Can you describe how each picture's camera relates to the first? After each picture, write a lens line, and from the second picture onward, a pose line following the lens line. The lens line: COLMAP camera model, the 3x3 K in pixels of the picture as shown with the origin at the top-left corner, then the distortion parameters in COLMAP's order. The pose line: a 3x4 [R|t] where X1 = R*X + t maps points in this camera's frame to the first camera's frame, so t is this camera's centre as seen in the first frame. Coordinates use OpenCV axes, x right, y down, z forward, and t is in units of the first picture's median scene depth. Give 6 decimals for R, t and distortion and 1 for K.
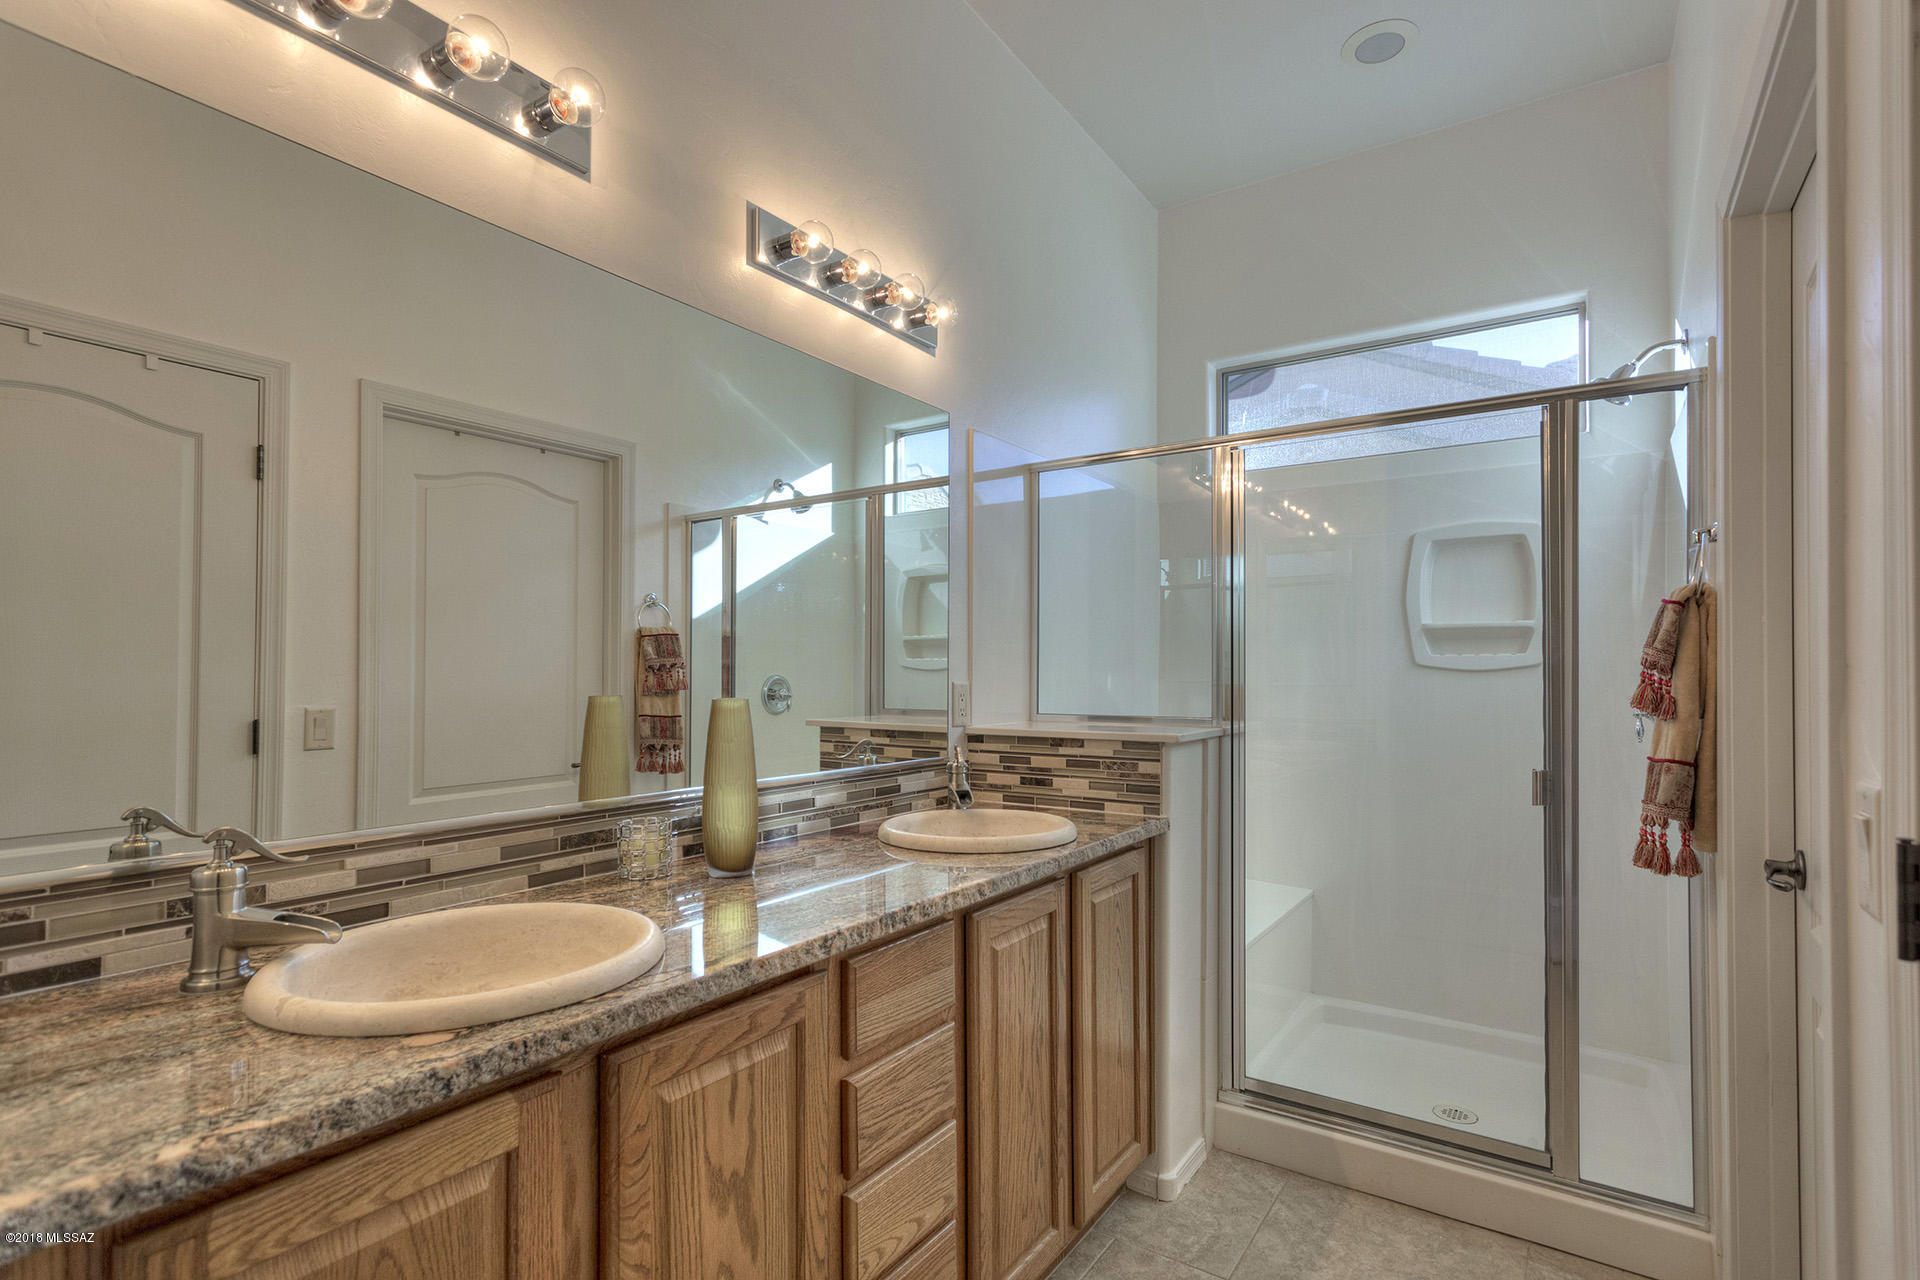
lens RADIAL K [[917.9, 0, 982.5], [0, 917.9, 667.1], [0, 0, 1]] dist [0.005556, 0.002851]
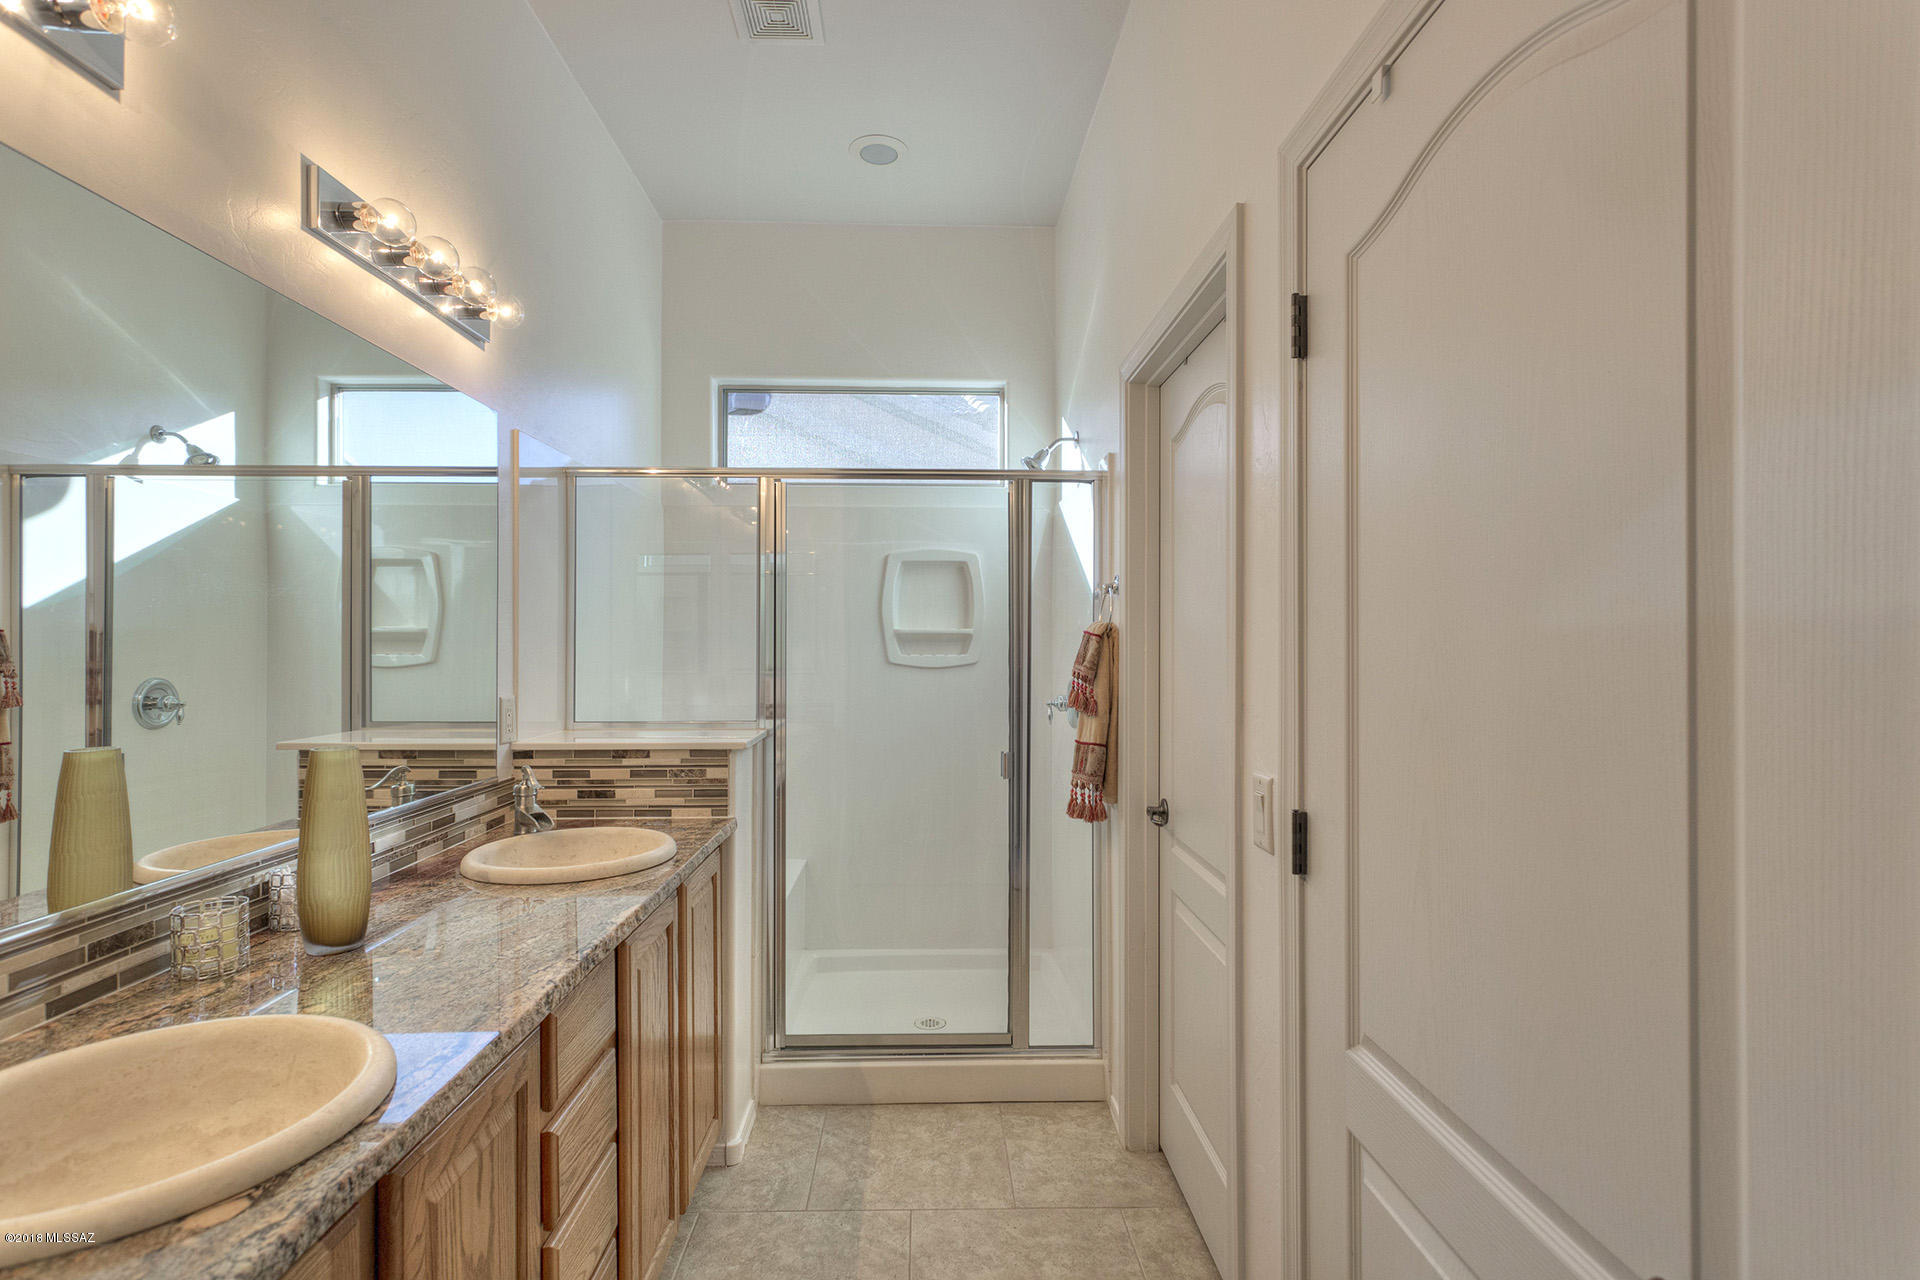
lens RADIAL K [[917.9, 0, 941.1], [0, 917.9, 639.9], [0, 0, 1]] dist [0.005556, 0.002851]
pose [[0.816129, -0.001137, 0.577868, -0.247378], [-0.005395, 0.999939, 0.009586, -0.064331], [-0.577844, -0.010942, 0.816074, -0.039310]]
